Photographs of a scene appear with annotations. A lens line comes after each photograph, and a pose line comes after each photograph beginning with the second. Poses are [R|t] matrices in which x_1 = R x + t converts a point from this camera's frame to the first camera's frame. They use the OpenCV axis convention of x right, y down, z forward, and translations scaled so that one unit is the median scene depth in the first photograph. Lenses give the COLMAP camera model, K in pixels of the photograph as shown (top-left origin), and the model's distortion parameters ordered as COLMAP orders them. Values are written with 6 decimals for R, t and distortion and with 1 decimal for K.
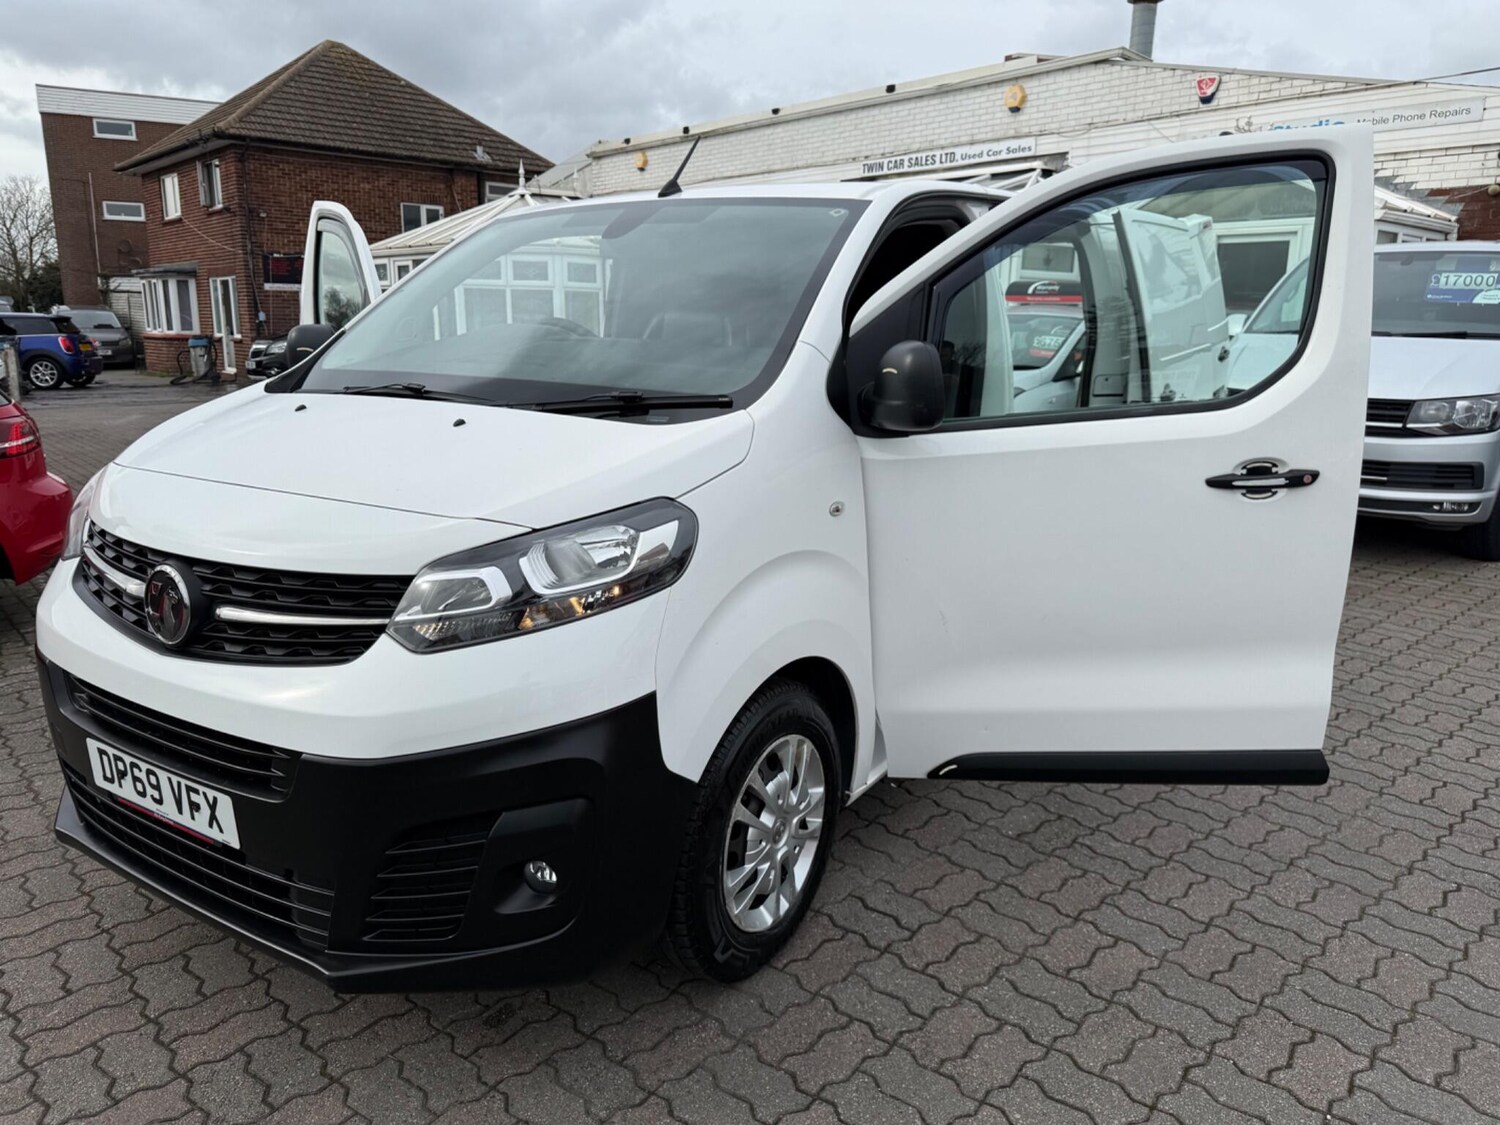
lens RADIAL K [[1058.5, 0, 747.2], [0, 1058.5, 555.5], [0, 0, 1]] dist [0.010213, -0.008070]
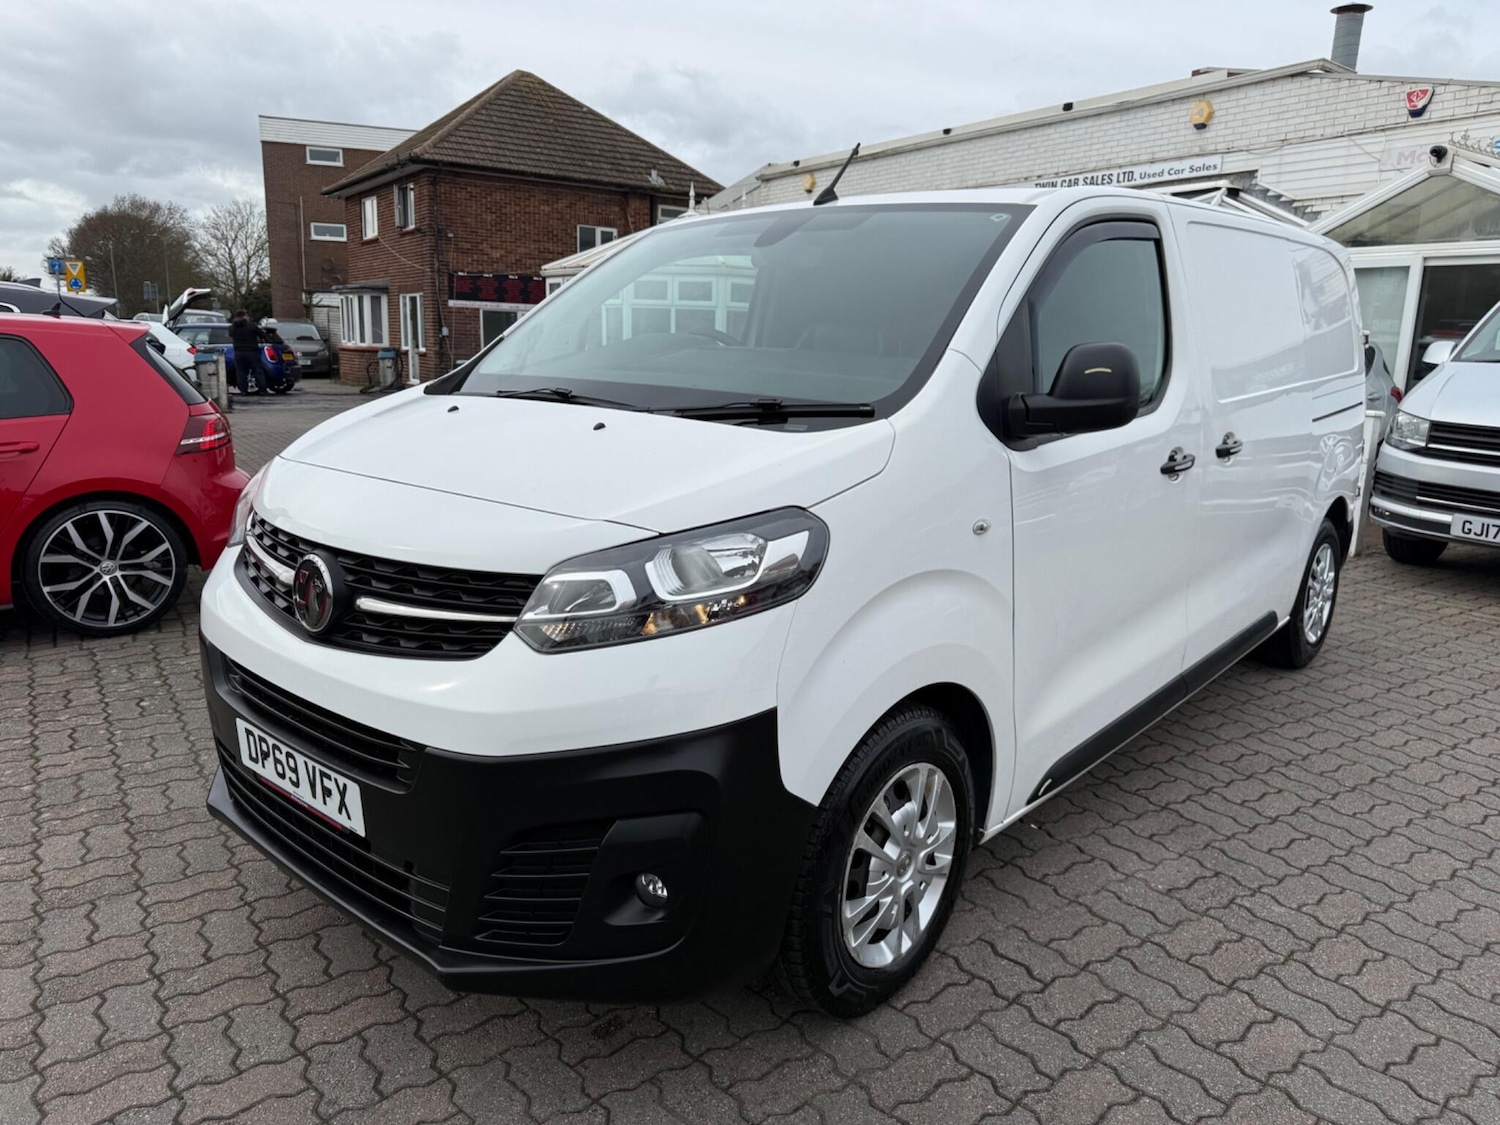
lens RADIAL K [[1057.1, 0, 750.0], [0, 1057.1, 562.5], [0, 0, 1]] dist [0.004704, -0.004196]
pose [[0.989137, 0.045815, -0.139674, 0.002137], [-0.047616, 0.998820, -0.009576, 0.000968], [0.139070, 0.016123, 0.990151, 0.006006]]
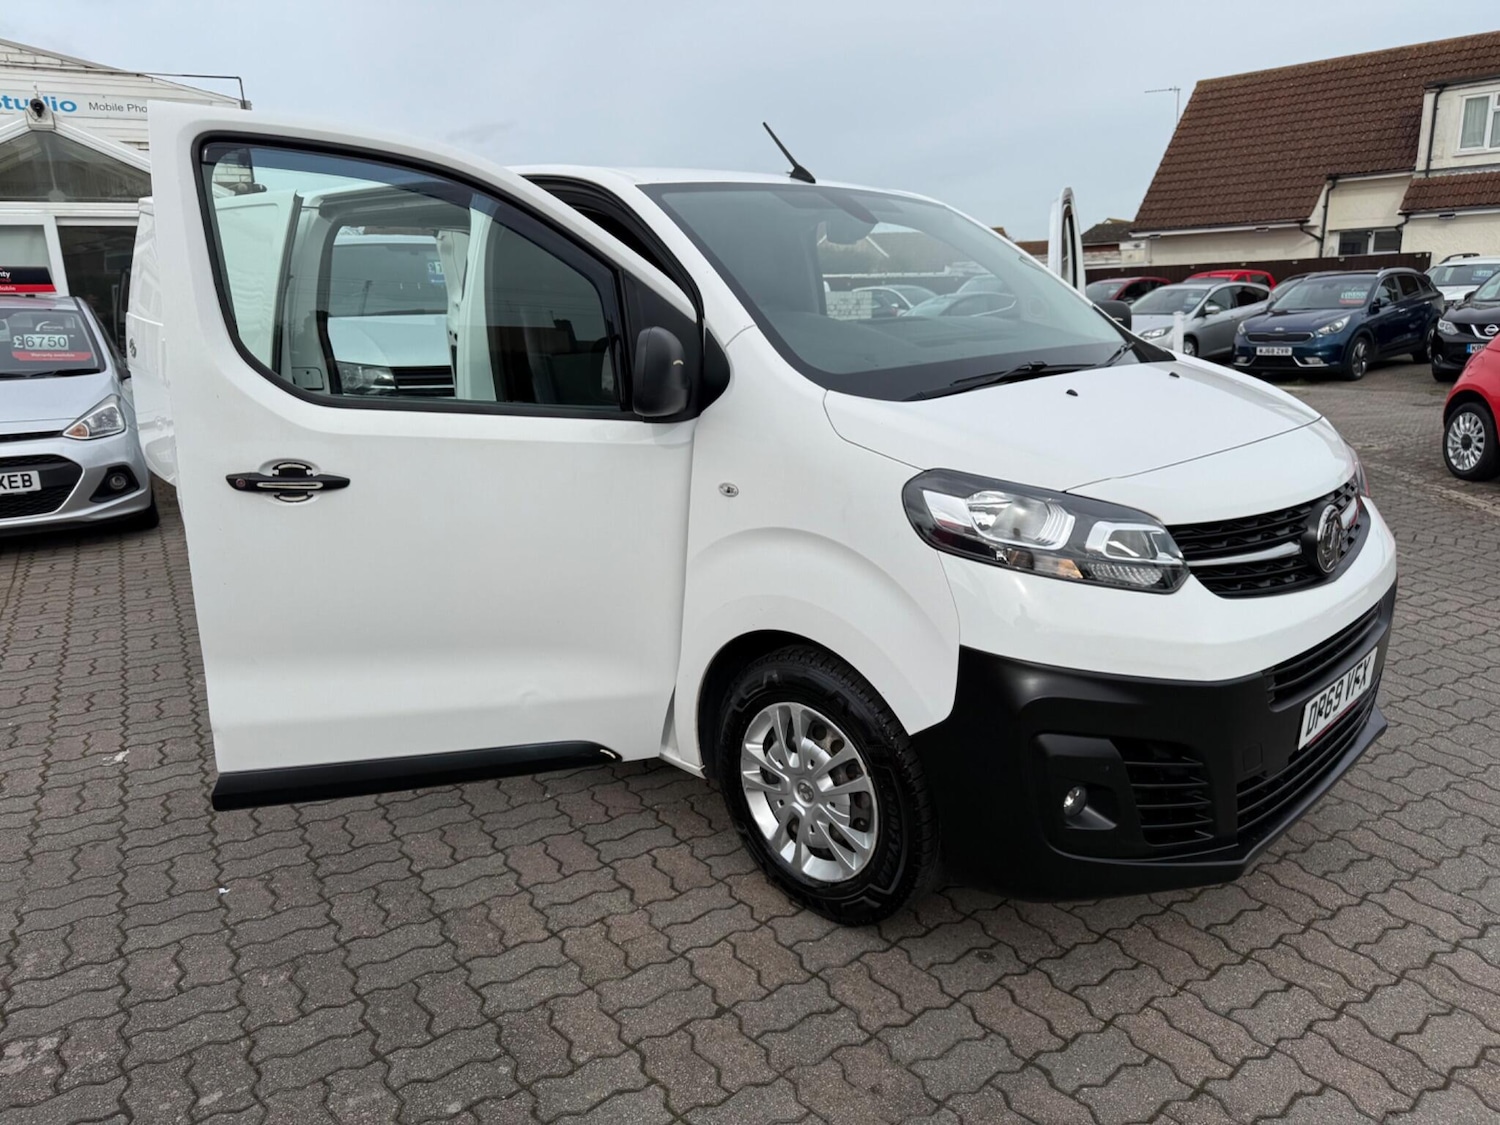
lens RADIAL K [[1059.3, 0, 758.3], [0, 1059.3, 554.8], [0, 0, 1]] dist [0.008297, -0.006673]
pose [[0.216799, -0.254854, 0.942363, -0.281459], [0.244802, 0.948670, 0.200241, -0.052730], [-0.945024, 0.187280, 0.268059, 0.205569]]
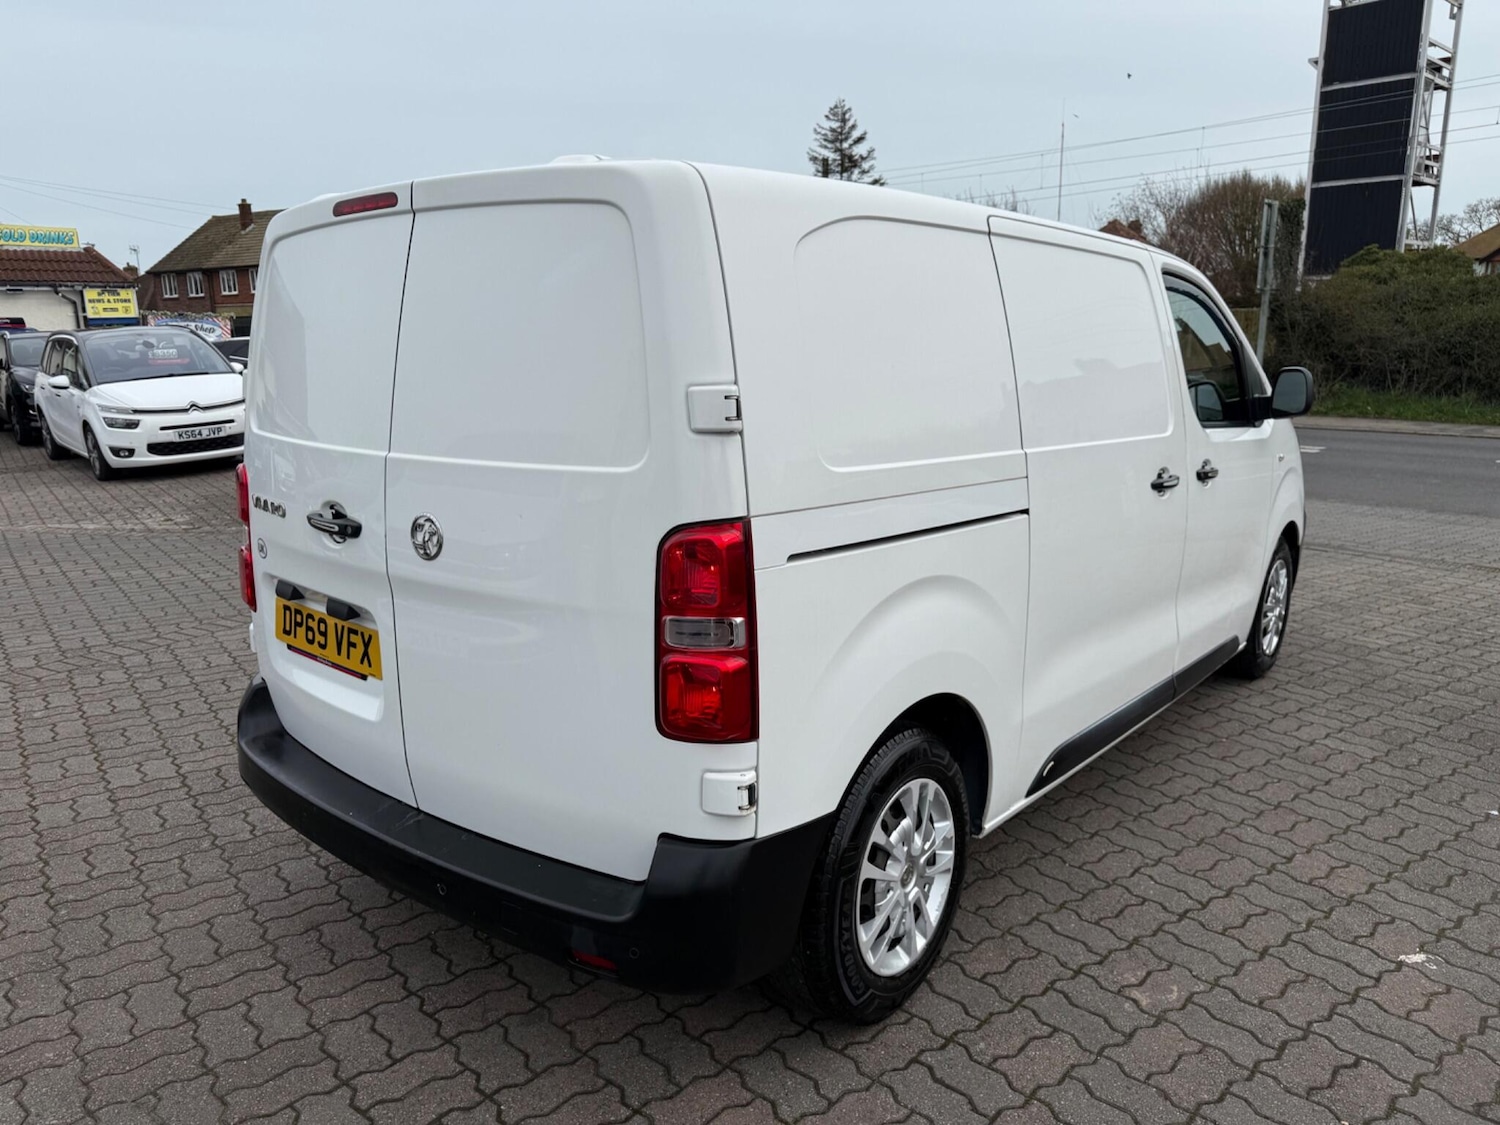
lens RADIAL K [[1066.9, 0, 747.3], [0, 1066.9, 561.6], [0, 0, 1]] dist [-0.006076, 0.003610]
pose [[-0.993493, -0.028613, 0.110243, 0.041810], [0.020676, 0.906536, 0.421621, -0.150812], [-0.112003, 0.421157, -0.900046, 0.620308]]
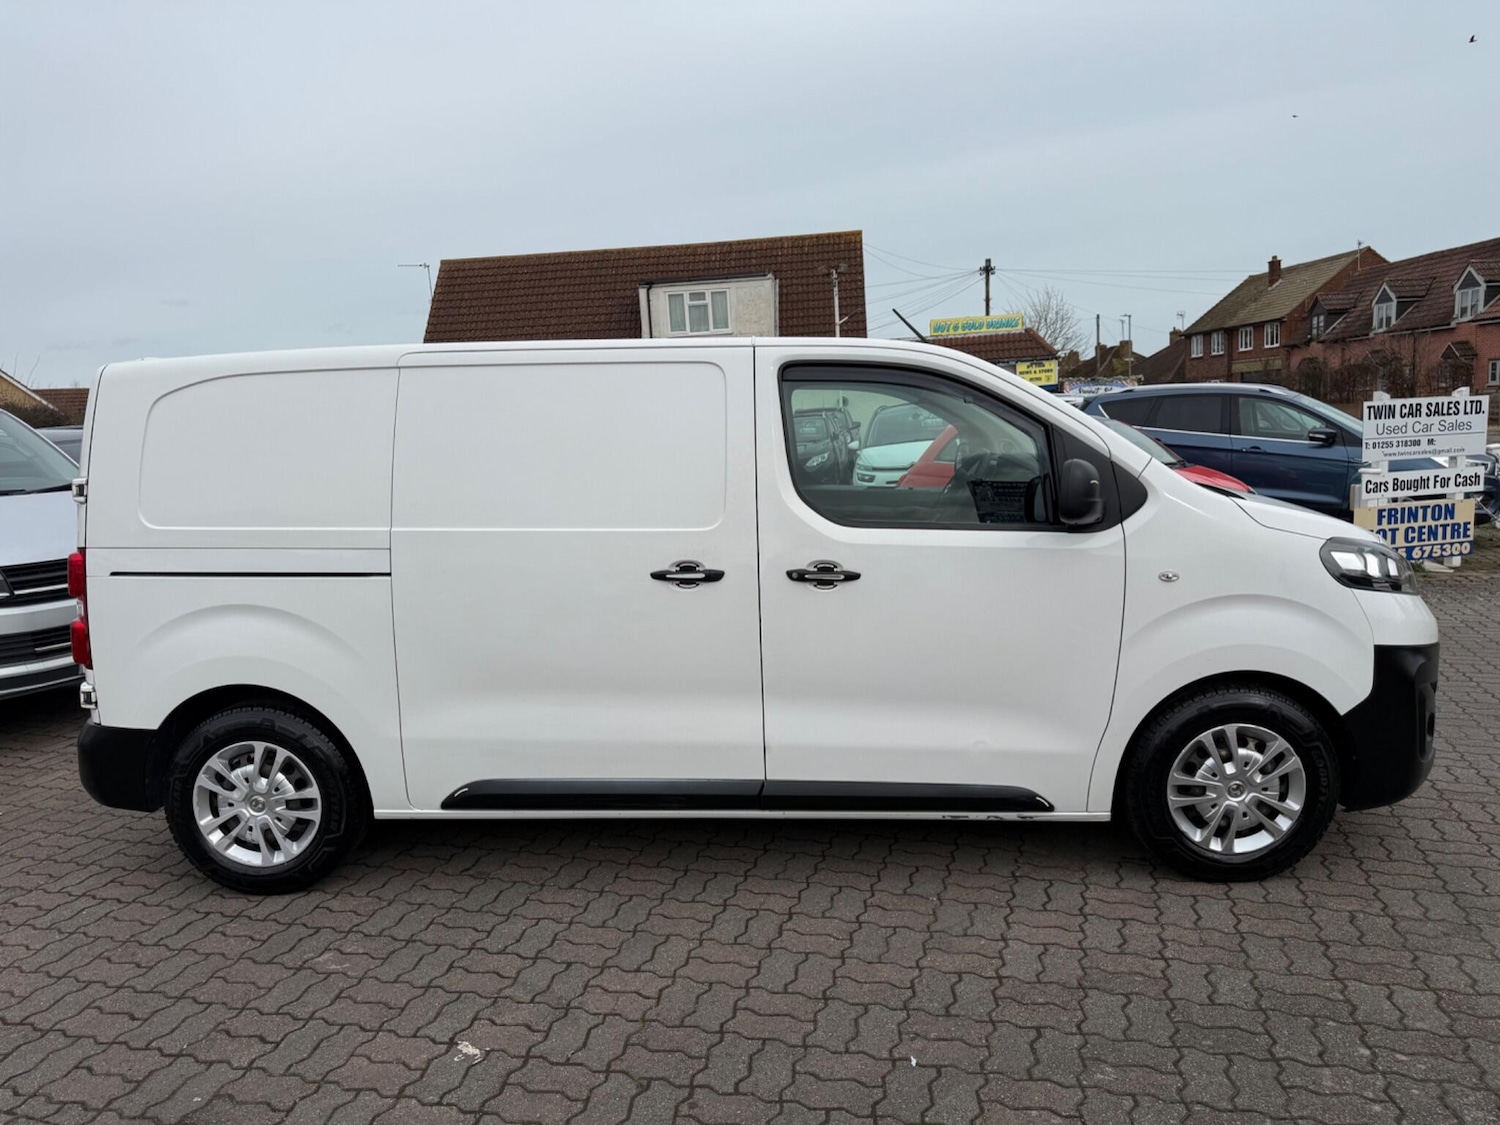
lens RADIAL K [[1048.7, 0, 751.9], [0, 1048.7, 567.1], [0, 0, 1]] dist [0.040977, -0.050306]
pose [[-0.495234, -0.112573, 0.861435, -0.269298], [0.233177, 0.937962, 0.256625, -0.120115], [-0.836882, 0.327956, -0.438261, 0.461738]]
